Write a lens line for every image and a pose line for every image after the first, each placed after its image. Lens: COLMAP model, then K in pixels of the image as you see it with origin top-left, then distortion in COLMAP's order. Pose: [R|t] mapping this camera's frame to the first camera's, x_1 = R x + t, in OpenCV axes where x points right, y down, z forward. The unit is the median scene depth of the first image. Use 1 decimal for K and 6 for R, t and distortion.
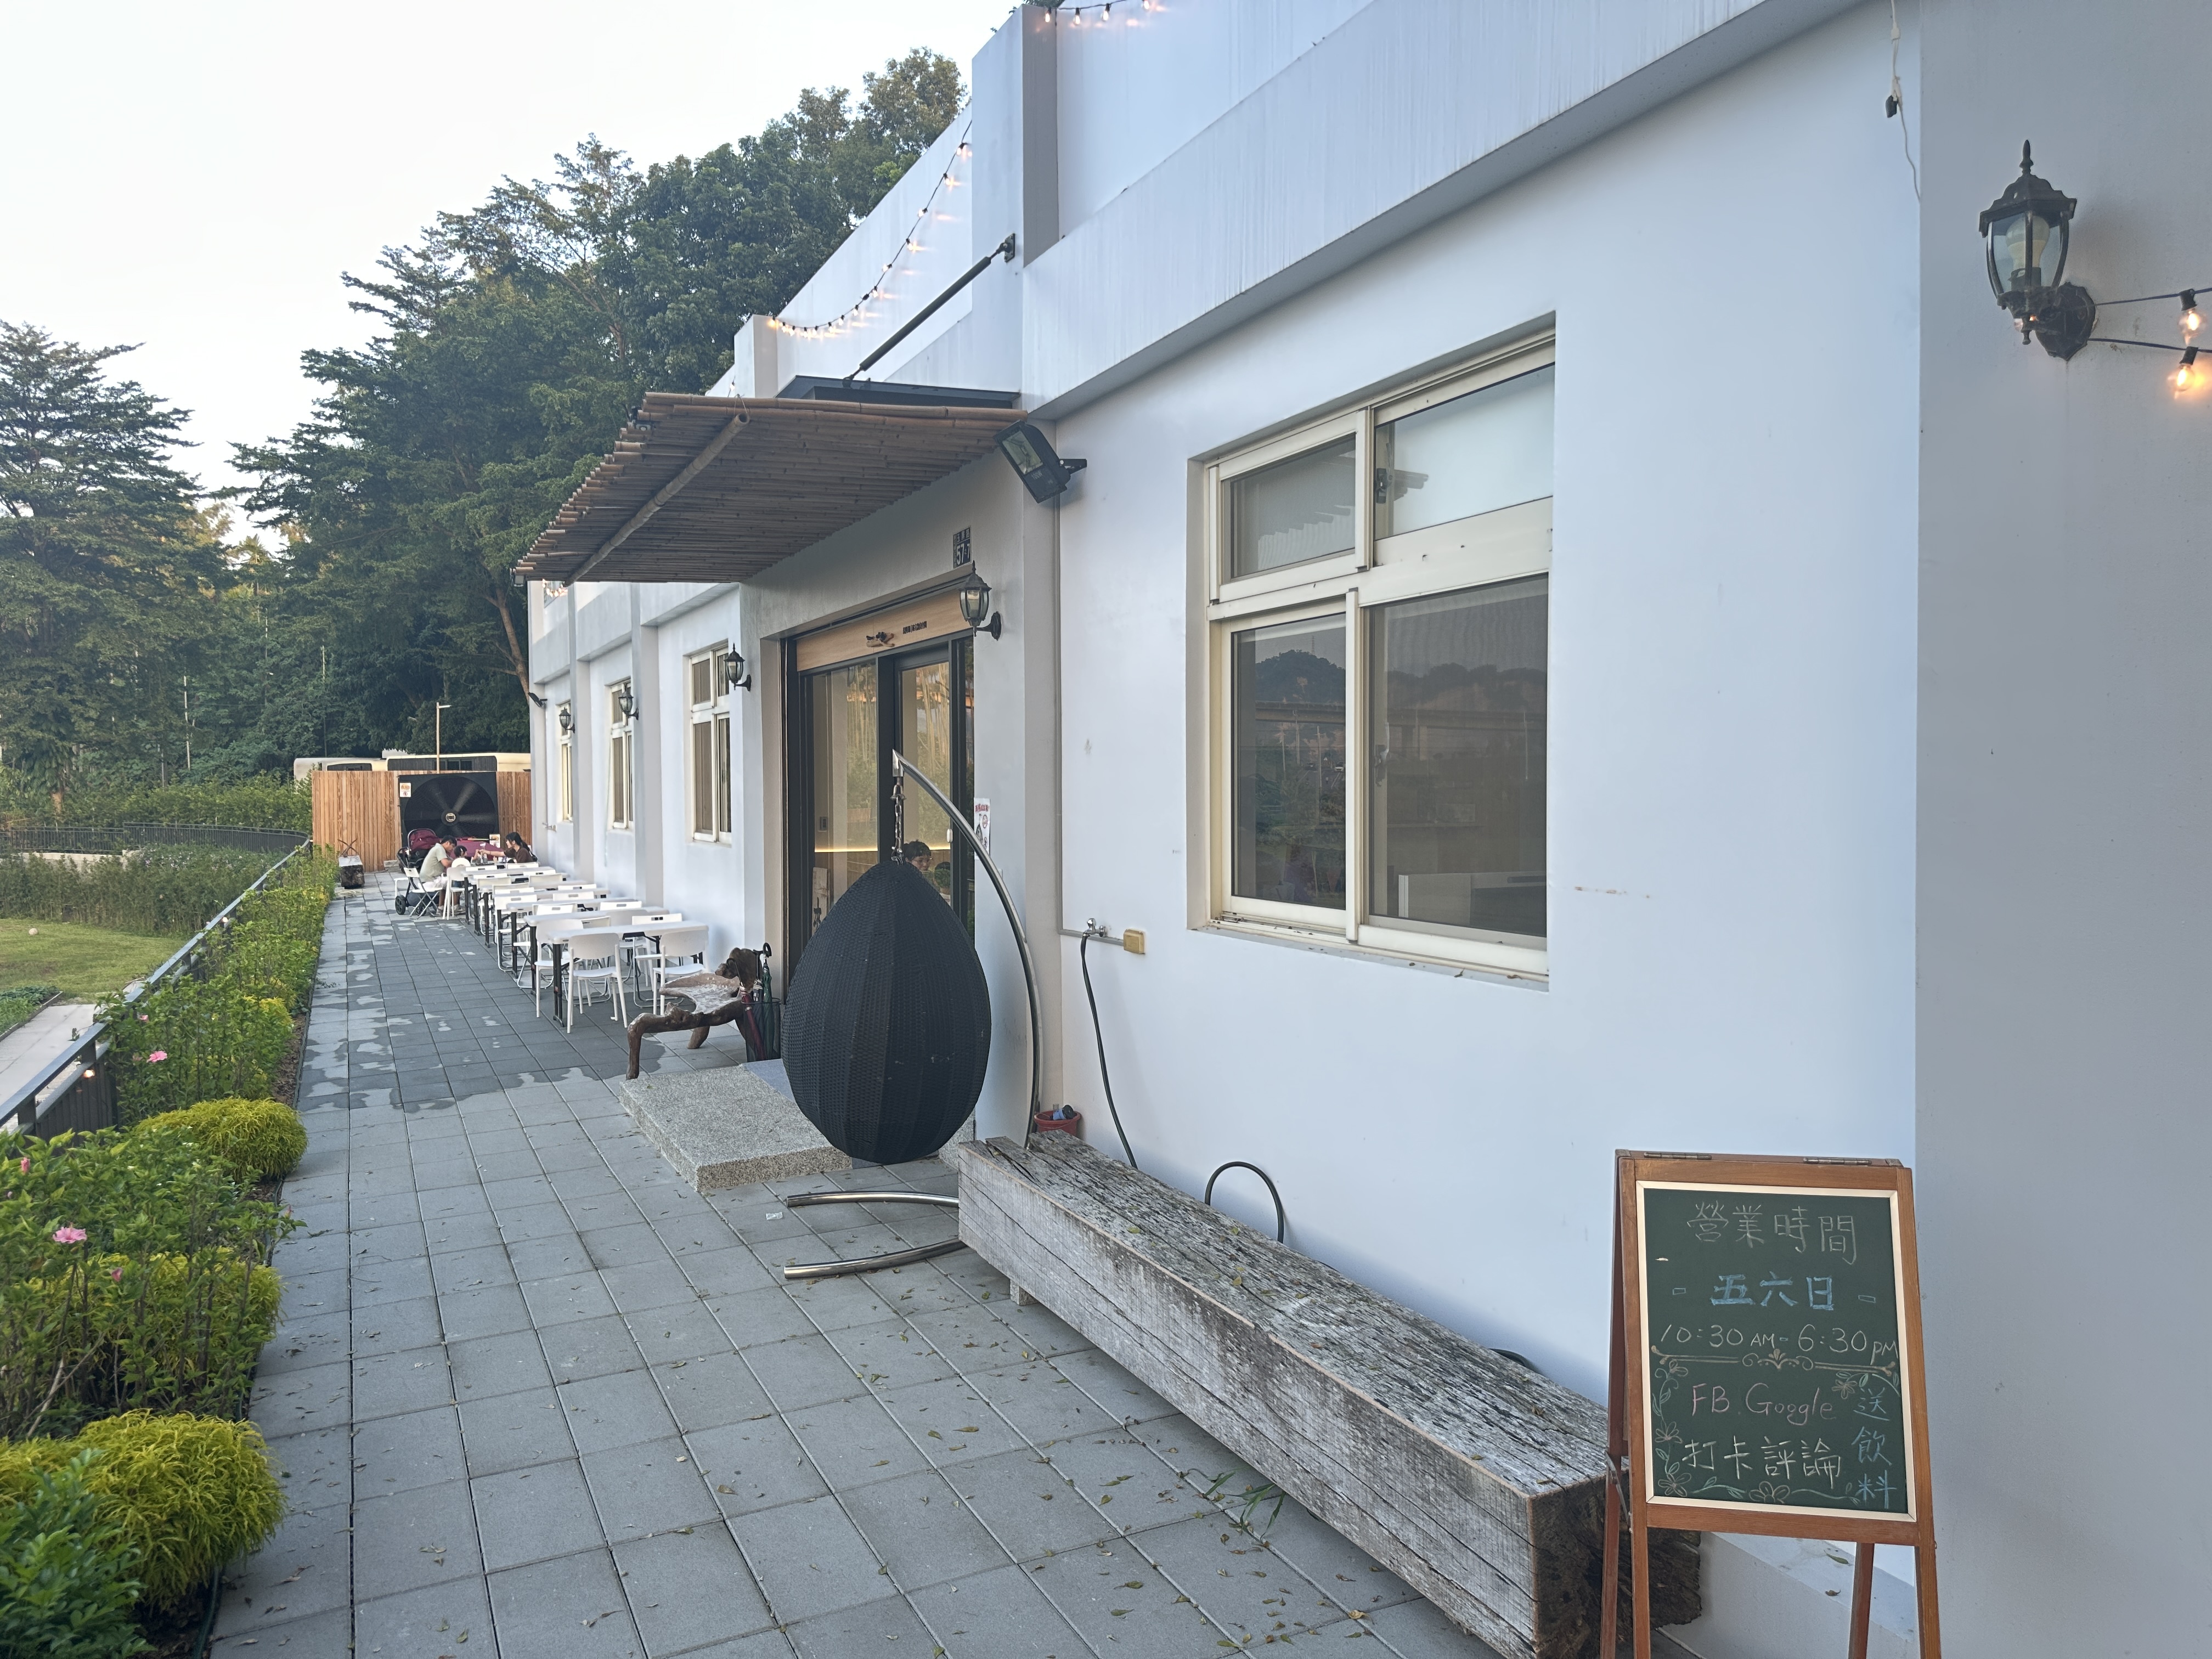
lens RADIAL K [[1562.2, 0, 1100.9], [0, 1562.2, 834.4], [0, 0, 1]] dist [0.002359, -0.006500]
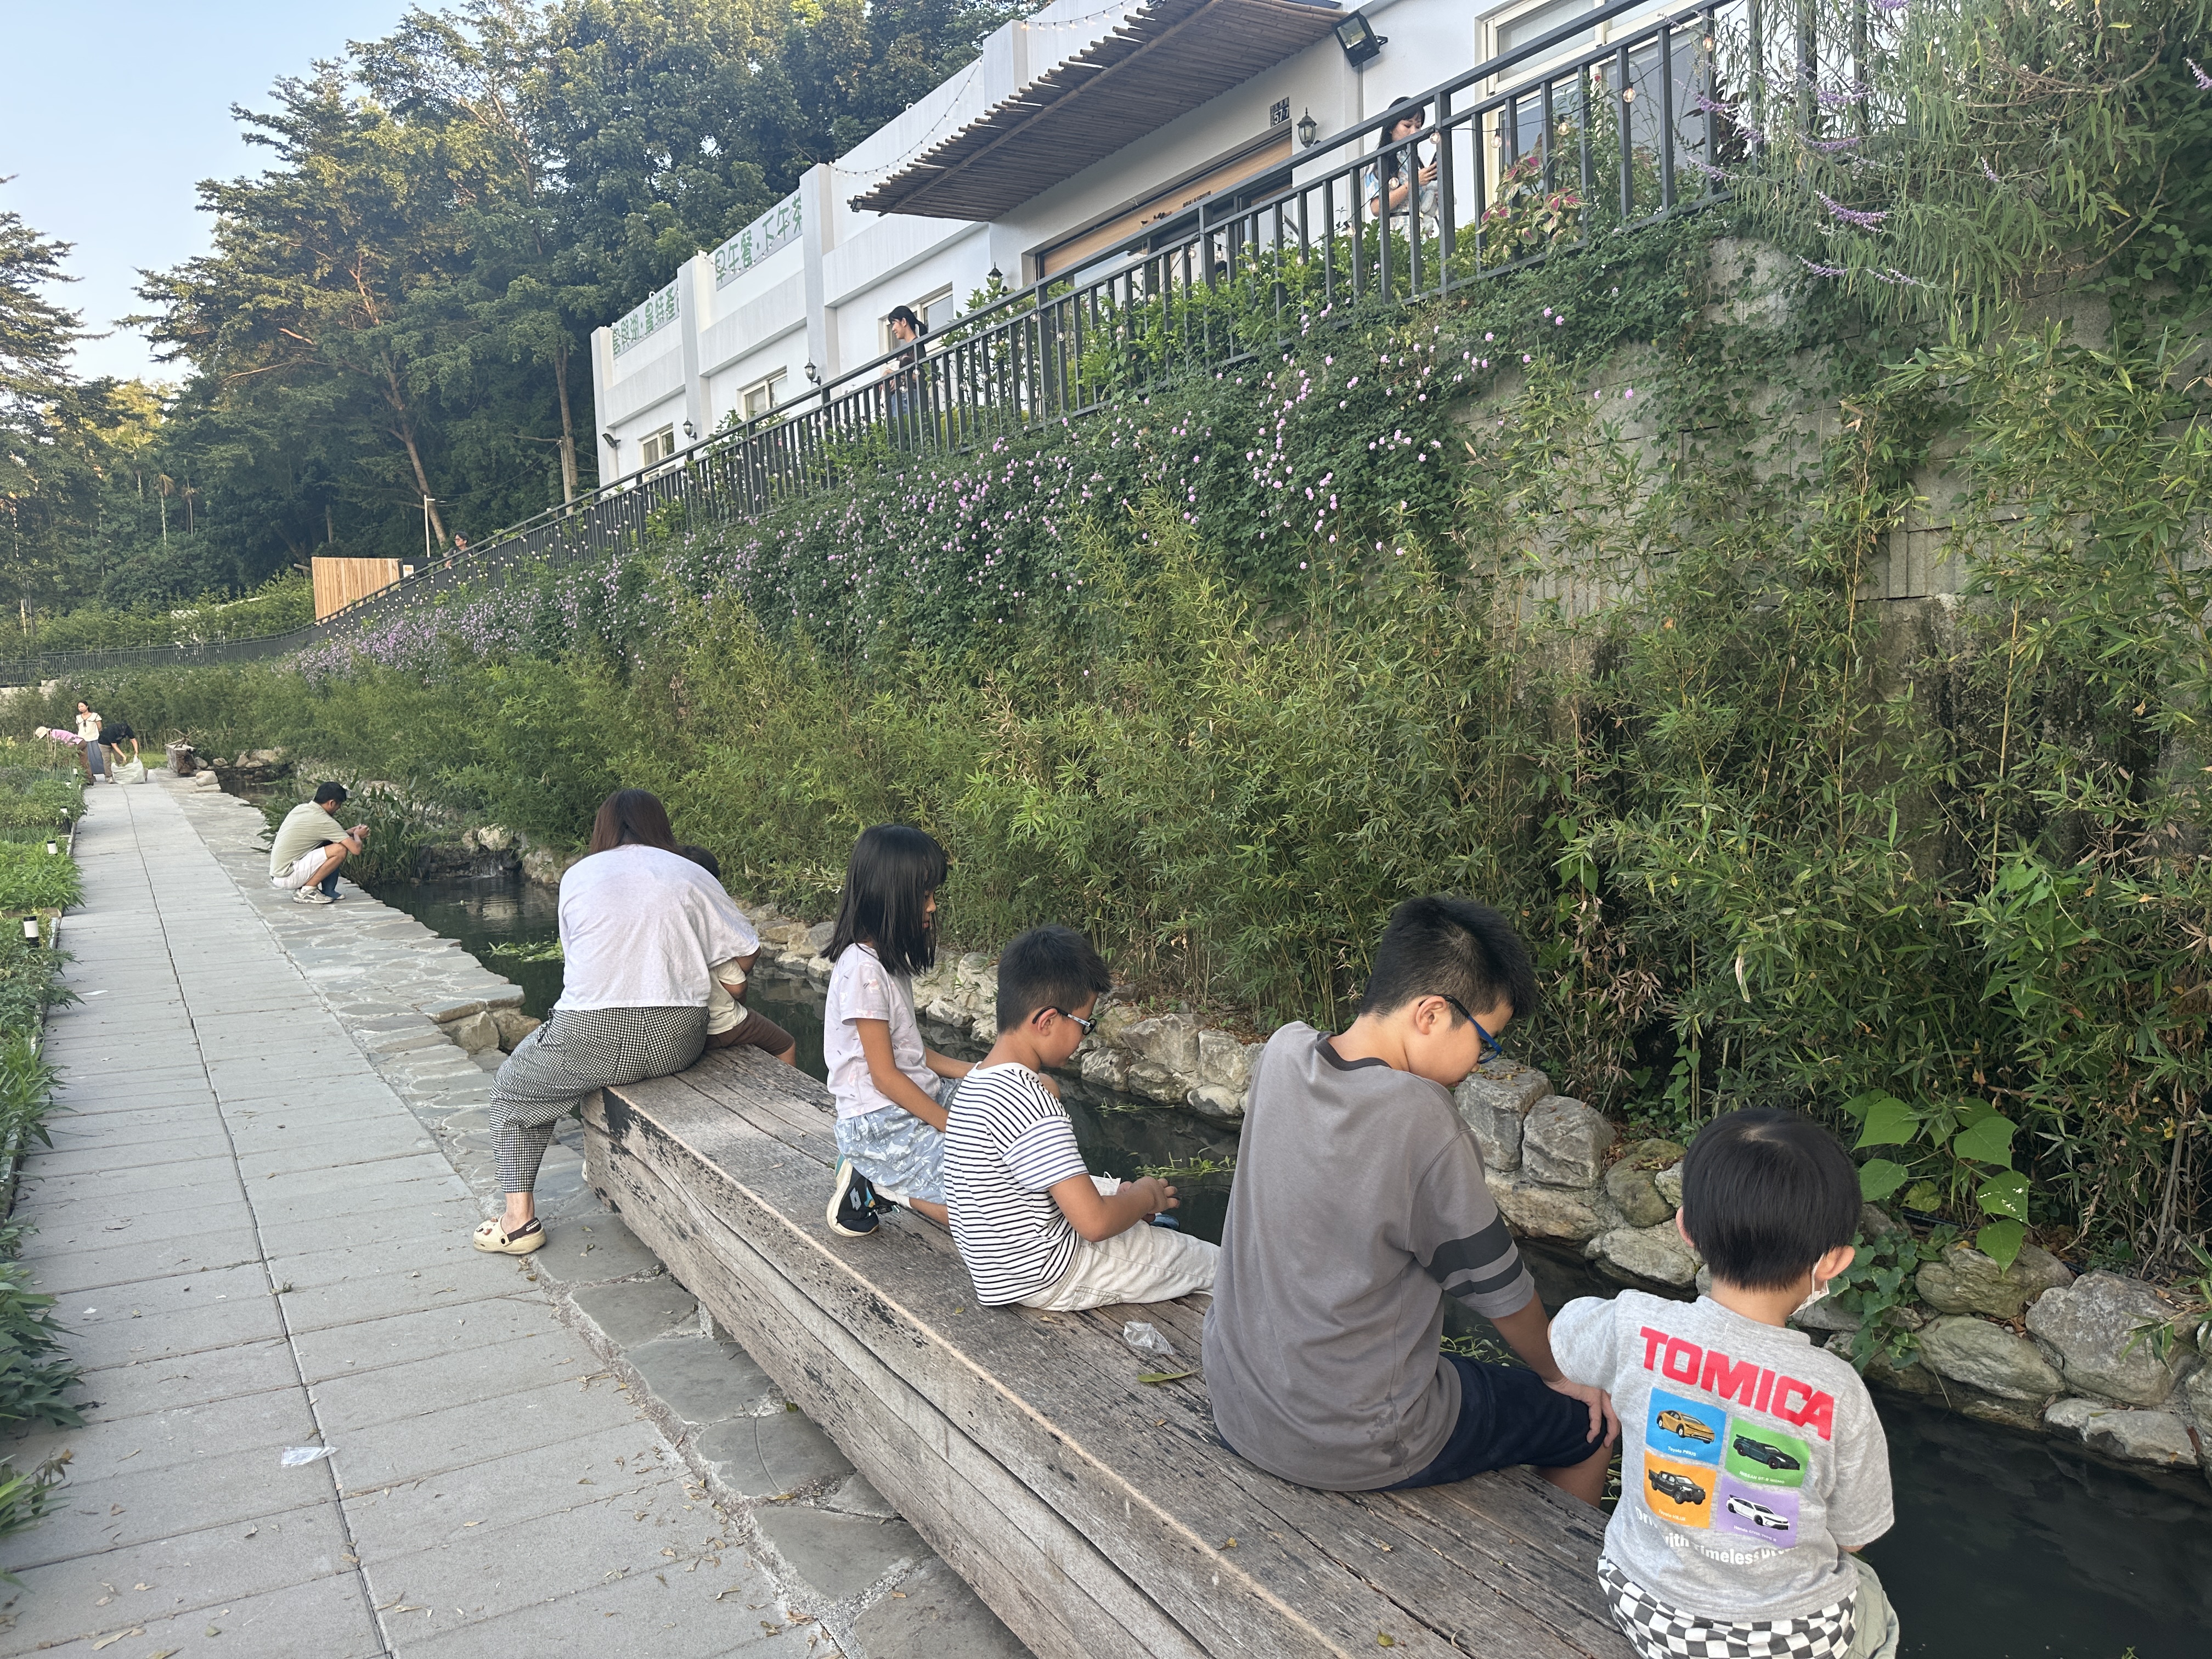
lens RADIAL K [[1562.2, 0, 1112.9], [0, 1562.2, 819.9], [0, 0, 1]] dist [0.002359, -0.006500]
pose [[0.989662, -0.042954, 0.136838, -0.082619], [0.036432, 0.998094, 0.049813, 0.075003], [-0.138716, -0.044313, 0.989340, -0.101335]]
